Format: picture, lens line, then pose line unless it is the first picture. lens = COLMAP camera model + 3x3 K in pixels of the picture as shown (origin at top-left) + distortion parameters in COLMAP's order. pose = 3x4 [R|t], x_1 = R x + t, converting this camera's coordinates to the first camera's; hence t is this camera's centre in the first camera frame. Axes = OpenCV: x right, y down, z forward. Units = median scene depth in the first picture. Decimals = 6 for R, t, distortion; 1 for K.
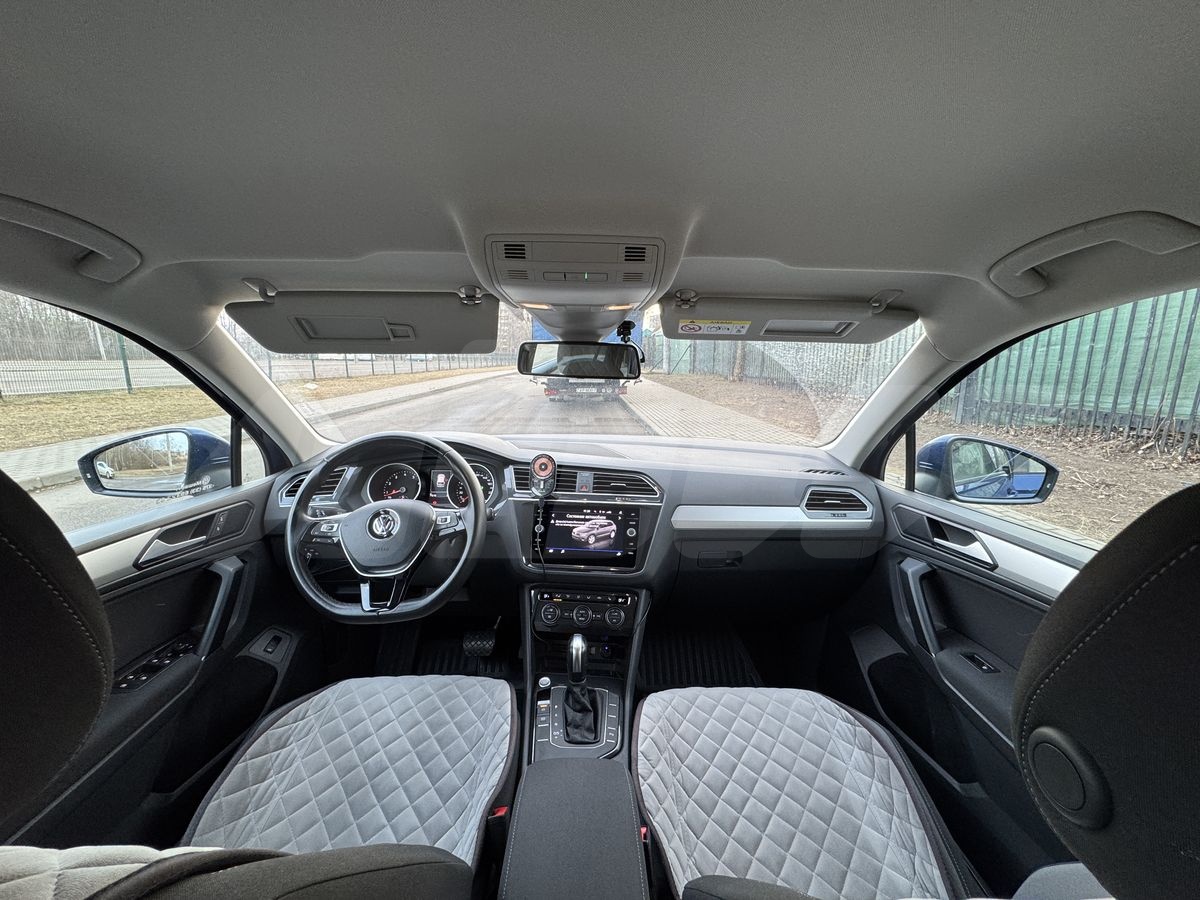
lens RADIAL K [[479.1, 0, 600.0], [0, 479.1, 450.0], [0, 0, 1]] dist [-0.002441, -0.000620]
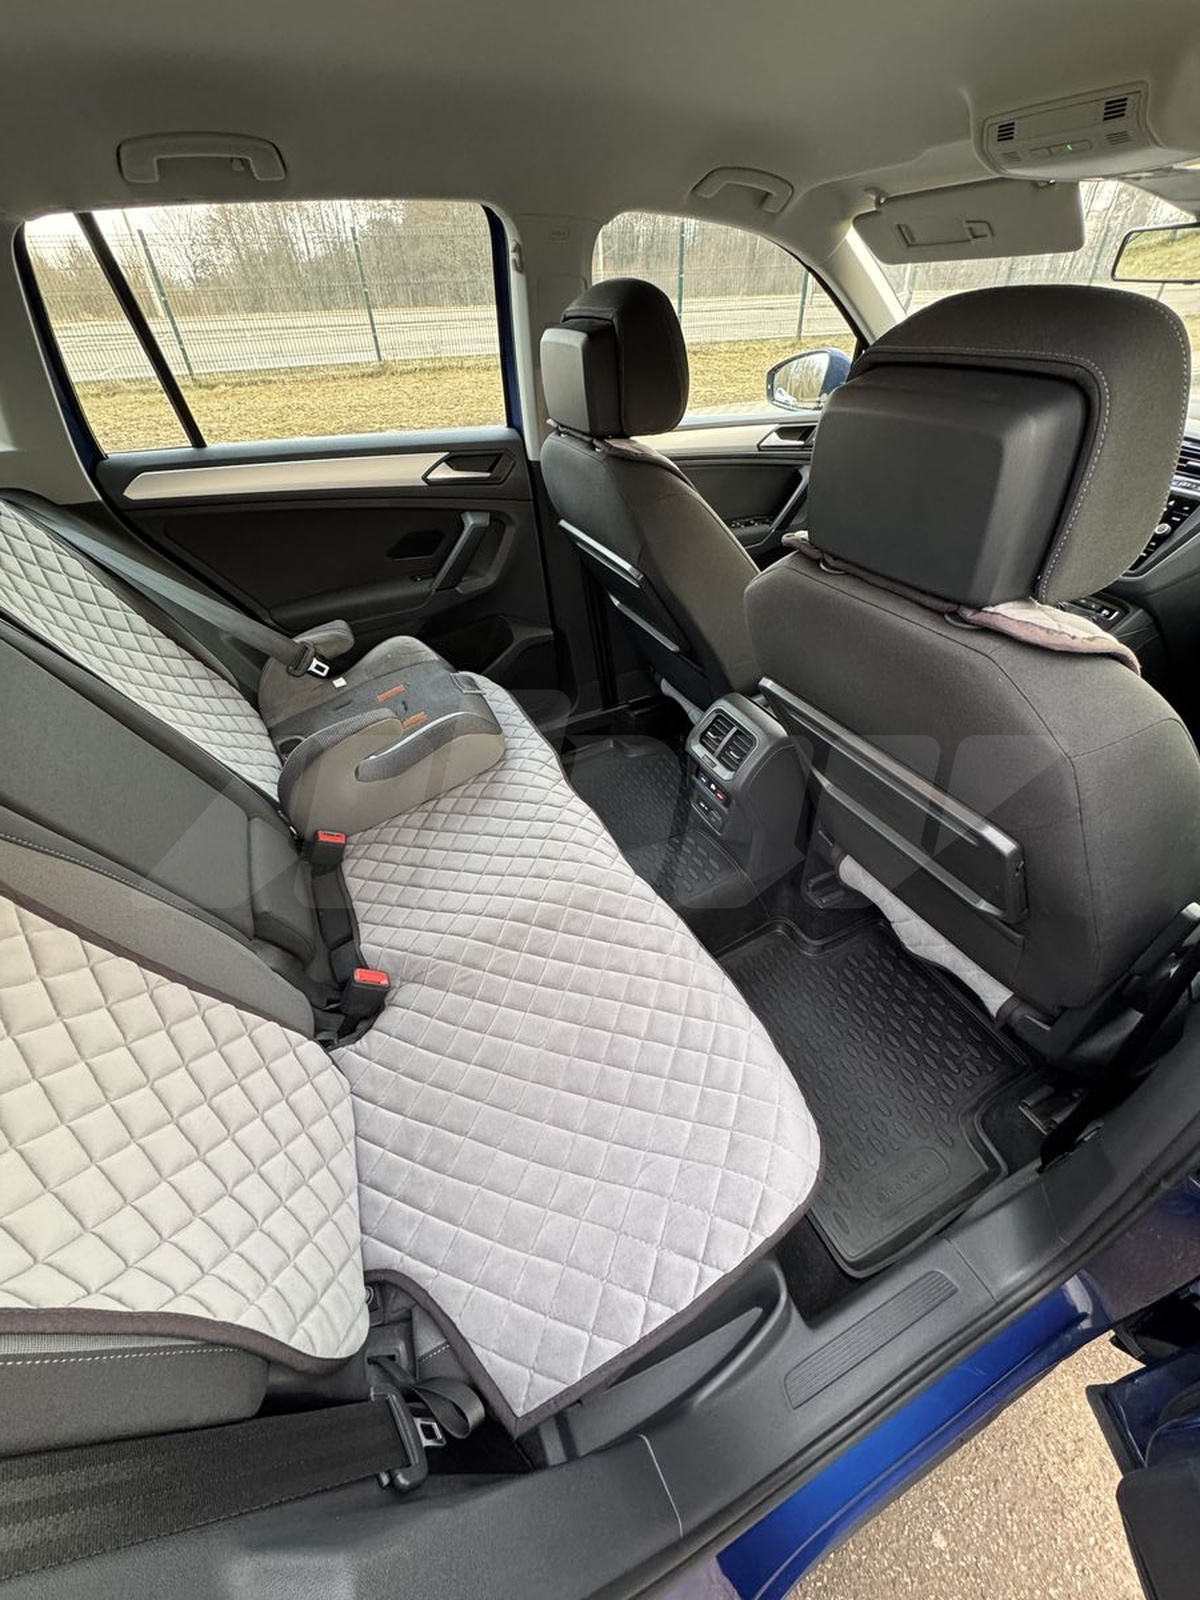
lens RADIAL K [[638.8, 0, 600.0], [0, 638.8, 800.0], [0, 0, 1]] dist [-0.002441, -0.000620]
pose [[0.398891, 0.552684, -0.731728, 0.812016], [-0.137936, 0.825045, 0.547973, 0.105567], [0.906565, -0.117650, 0.405338, -0.364093]]
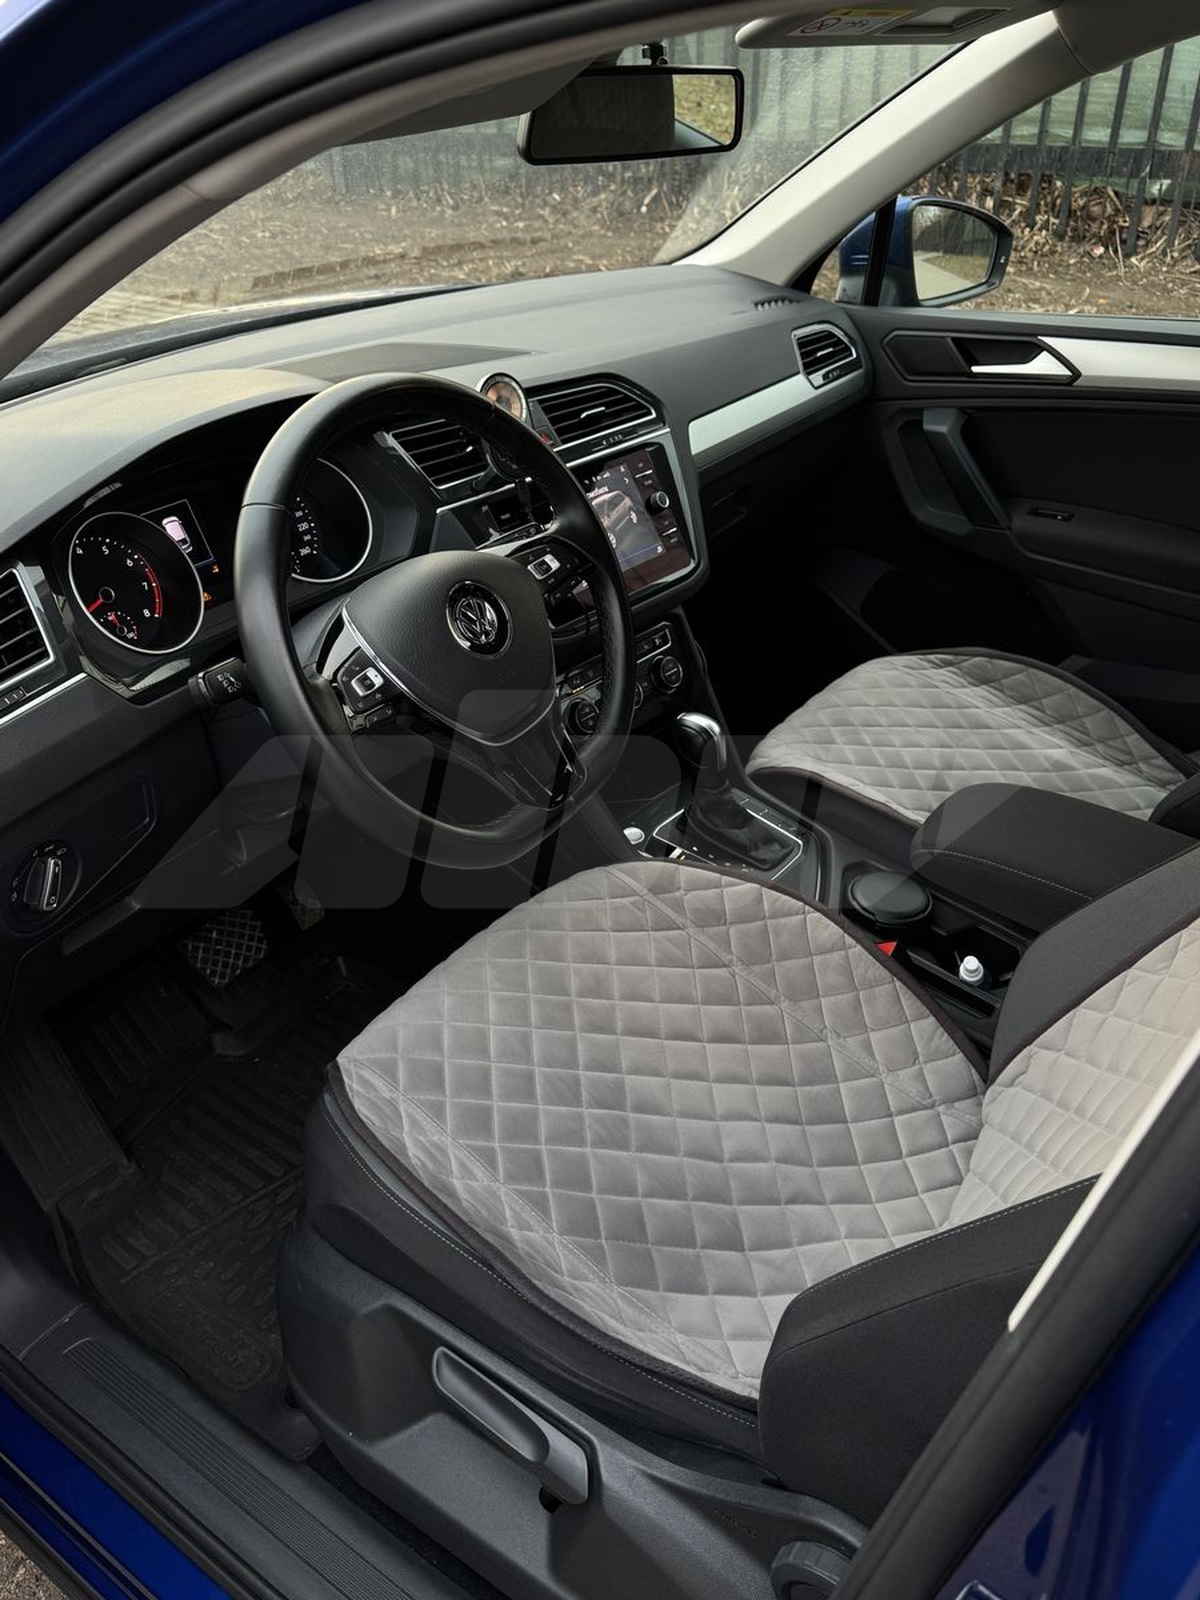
lens RADIAL K [[1239.7, 0, 600.0], [0, 1239.7, 800.0], [0, 0, 1]] dist [0.110304, -0.176772]
pose [[0.597585, -0.441084, 0.669580, -1.108154], [0.175145, 0.886733, 0.427820, -0.130447], [-0.782443, -0.138385, 0.607152, 0.257888]]
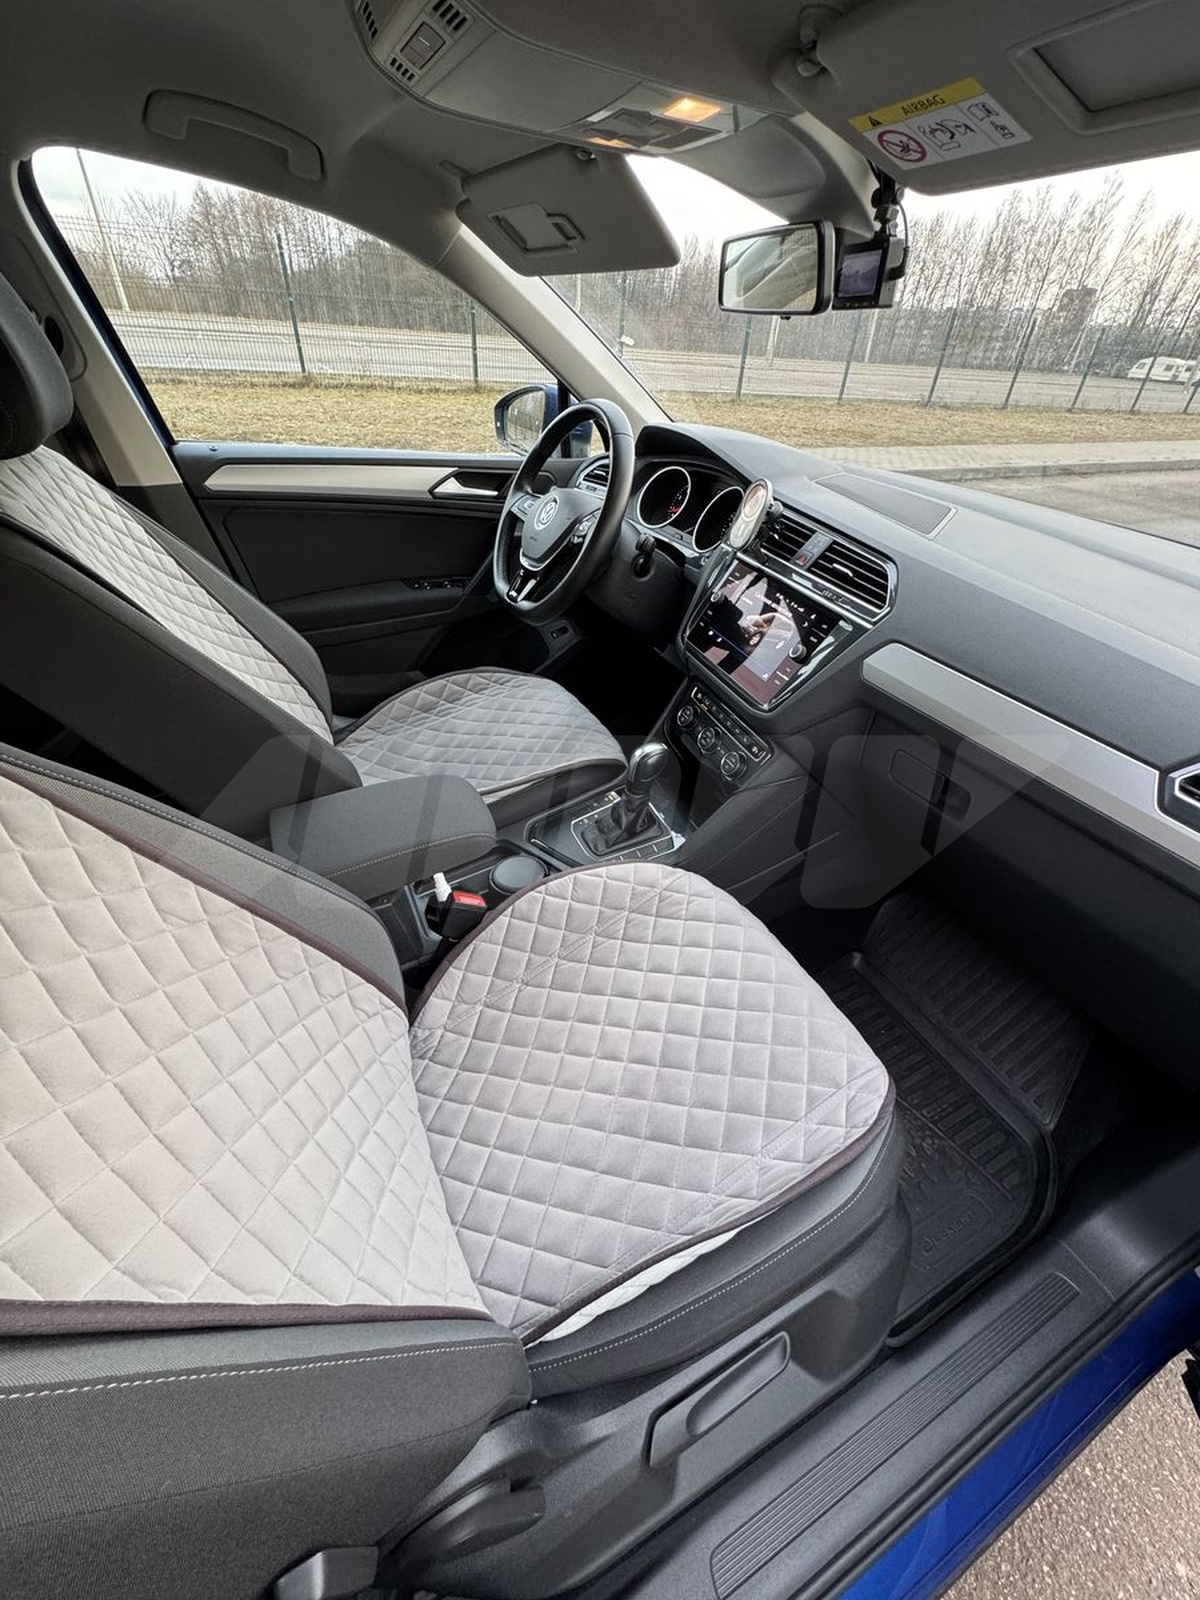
lens RADIAL K [[638.8, 0, 600.0], [0, 638.8, 800.0], [0, 0, 1]] dist [-0.002441, -0.000620]
pose [[0.417004, 0.544491, -0.727762, 0.708488], [-0.218332, 0.837266, 0.501315, -0.012465], [0.882292, -0.050157, 0.468023, 0.484629]]
